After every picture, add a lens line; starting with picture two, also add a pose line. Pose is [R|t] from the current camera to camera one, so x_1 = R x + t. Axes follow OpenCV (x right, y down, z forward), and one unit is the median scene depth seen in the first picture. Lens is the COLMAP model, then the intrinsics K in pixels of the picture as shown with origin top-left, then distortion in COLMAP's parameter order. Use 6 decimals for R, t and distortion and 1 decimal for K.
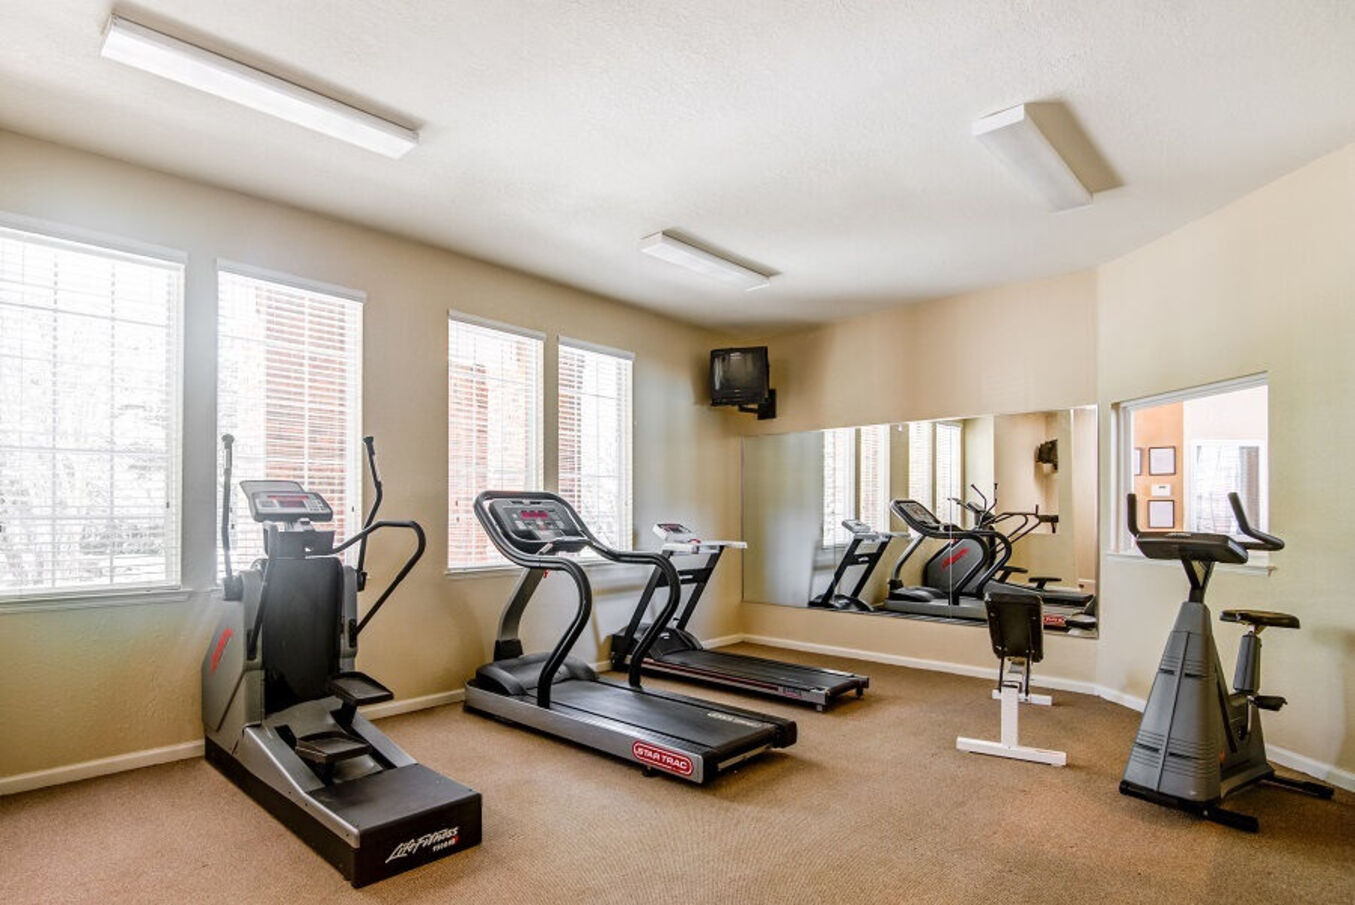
lens RADIAL K [[652.1, 0, 719.3], [0, 652.1, 491.6], [0, 0, 1]] dist [-0.003594, -0.002217]
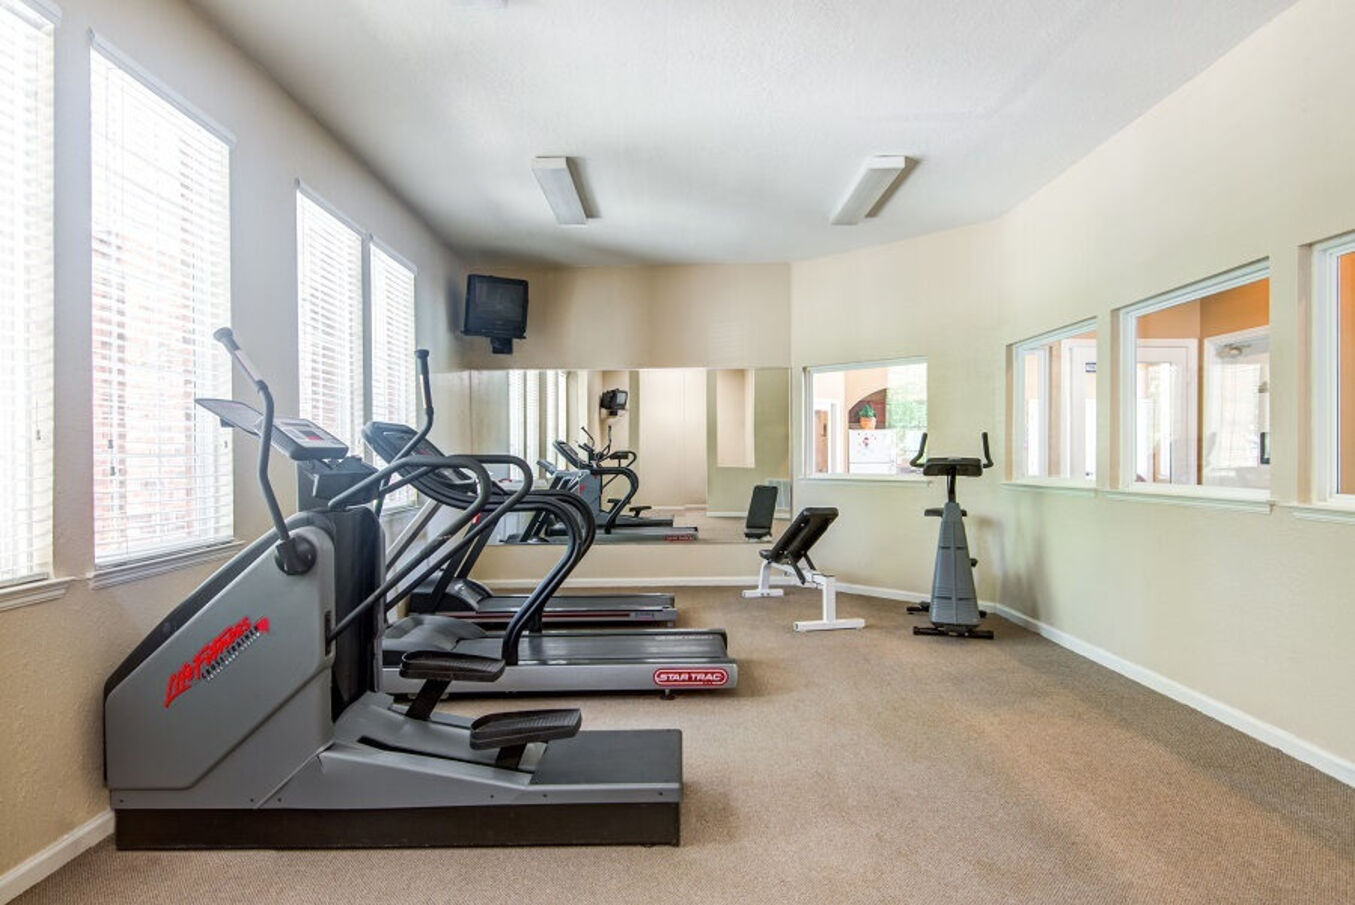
lens RADIAL K [[652.1, 0, 679.5], [0, 652.1, 455.2], [0, 0, 1]] dist [-0.003594, -0.002217]
pose [[0.778407, -0.010079, 0.627679, -0.651602], [-0.010682, 0.999514, 0.029297, 0.013135], [-0.627669, -0.029510, 0.777921, 0.163909]]
